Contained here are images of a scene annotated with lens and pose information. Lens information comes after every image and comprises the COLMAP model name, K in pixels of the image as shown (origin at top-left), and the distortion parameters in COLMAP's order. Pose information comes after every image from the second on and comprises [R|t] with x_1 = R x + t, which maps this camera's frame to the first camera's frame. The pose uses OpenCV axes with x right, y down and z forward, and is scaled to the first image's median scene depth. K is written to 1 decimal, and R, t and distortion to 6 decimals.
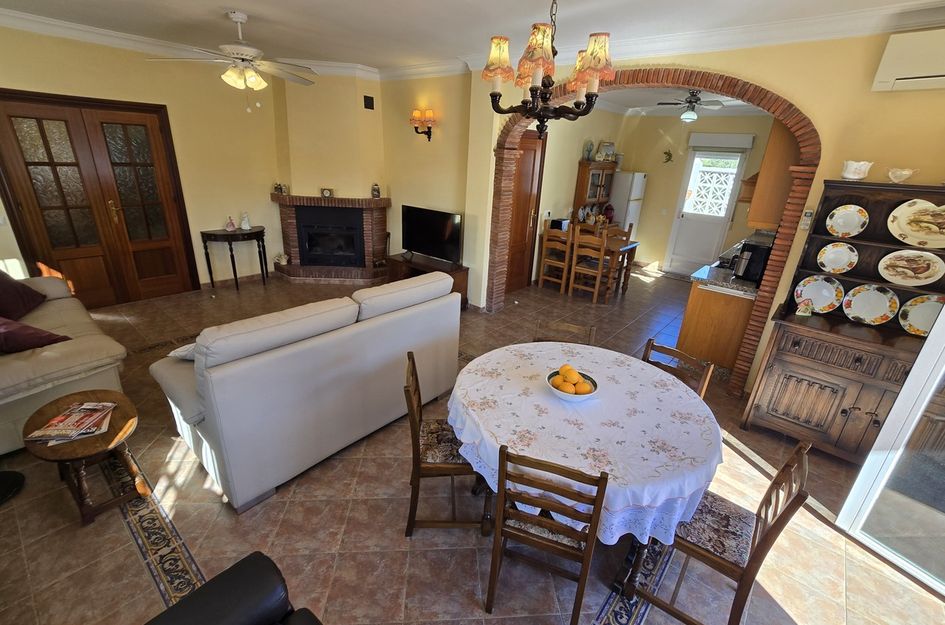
lens RADIAL K [[408.8, 0, 476.5], [0, 408.8, 315.4], [0, 0, 1]] dist [-0.007471, 0.002854]
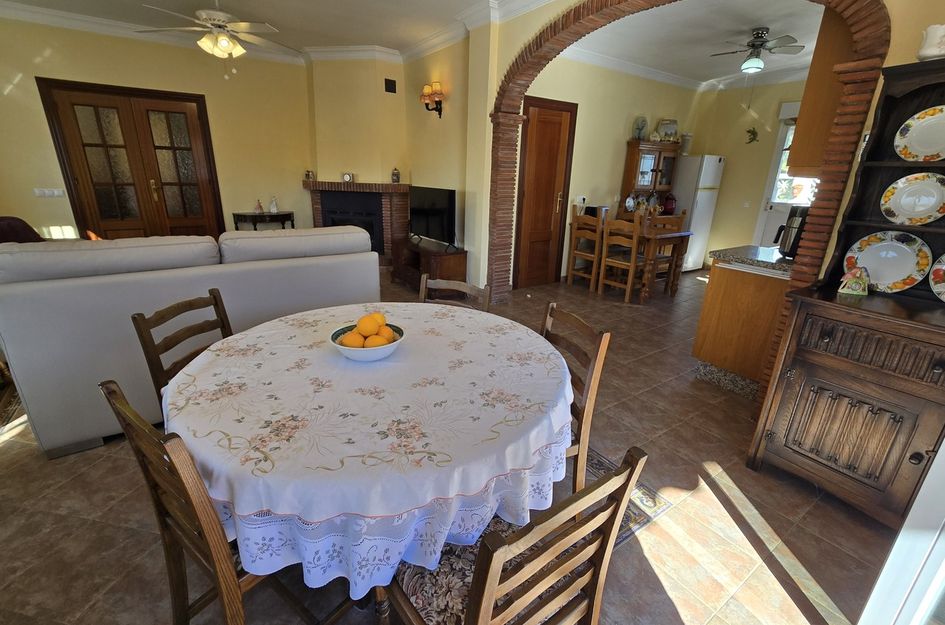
lens RADIAL K [[408.8, 0, 469.4], [0, 408.8, 309.0], [0, 0, 1]] dist [-0.007471, 0.002854]
pose [[0.965347, 0.060030, -0.253971, 0.232454], [-0.074787, 0.996002, -0.048847, 0.056748], [0.250024, 0.066149, 0.965977, 0.149049]]
